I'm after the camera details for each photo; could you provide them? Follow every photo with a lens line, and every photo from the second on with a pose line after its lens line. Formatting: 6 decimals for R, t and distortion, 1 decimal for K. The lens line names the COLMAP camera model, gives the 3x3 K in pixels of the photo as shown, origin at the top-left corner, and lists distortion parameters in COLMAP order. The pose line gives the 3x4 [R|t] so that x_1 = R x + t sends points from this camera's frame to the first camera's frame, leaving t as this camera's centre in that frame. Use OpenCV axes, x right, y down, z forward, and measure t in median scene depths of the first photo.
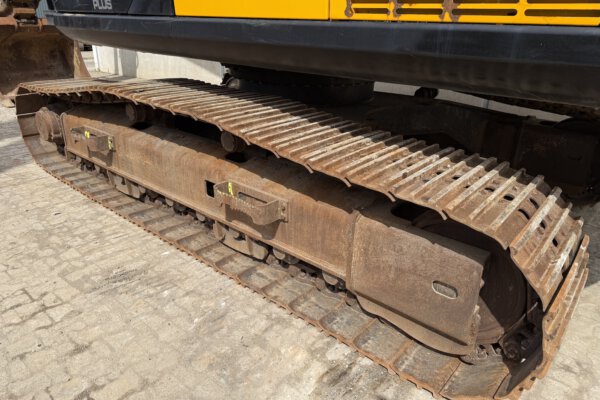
lens RADIAL K [[420.7, 0, 296.8], [0, 420.7, 199.5], [0, 0, 1]] dist [0.074835, -0.094216]
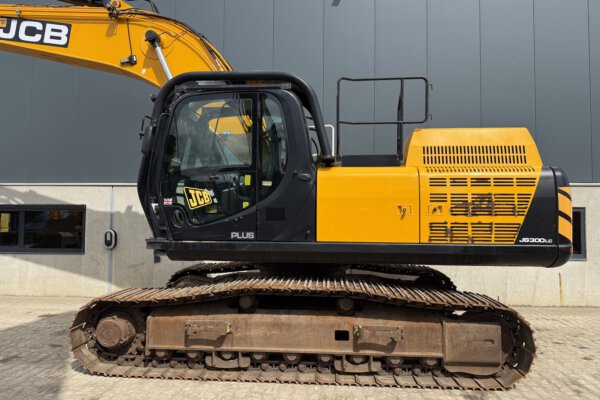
lens RADIAL K [[420.1, 0, 298.0], [0, 420.1, 202.8], [0, 0, 1]] dist [0.033284, -0.033421]
pose [[0.800969, 0.007192, 0.598663, -1.561439], [0.244598, 0.908741, -0.338173, 0.024475], [-0.546462, 0.417298, 0.726114, -0.409546]]
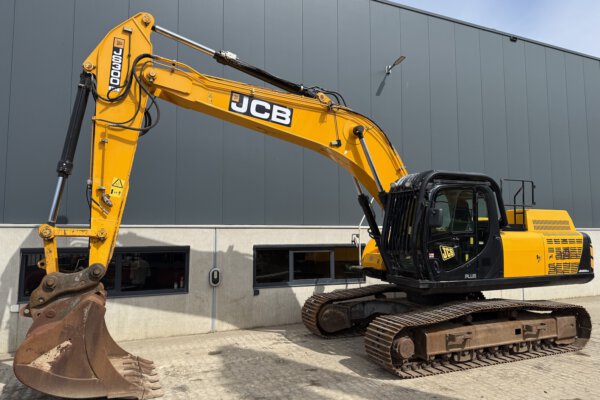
lens RADIAL K [[420.7, 0, 296.8], [0, 420.7, 199.5], [0, 0, 1]] dist [0.074835, -0.094216]
pose [[0.424963, 0.049647, 0.903848, -4.106022], [0.363646, 0.905019, -0.220687, -0.870185], [-0.828956, 0.422465, 0.366545, 0.918474]]
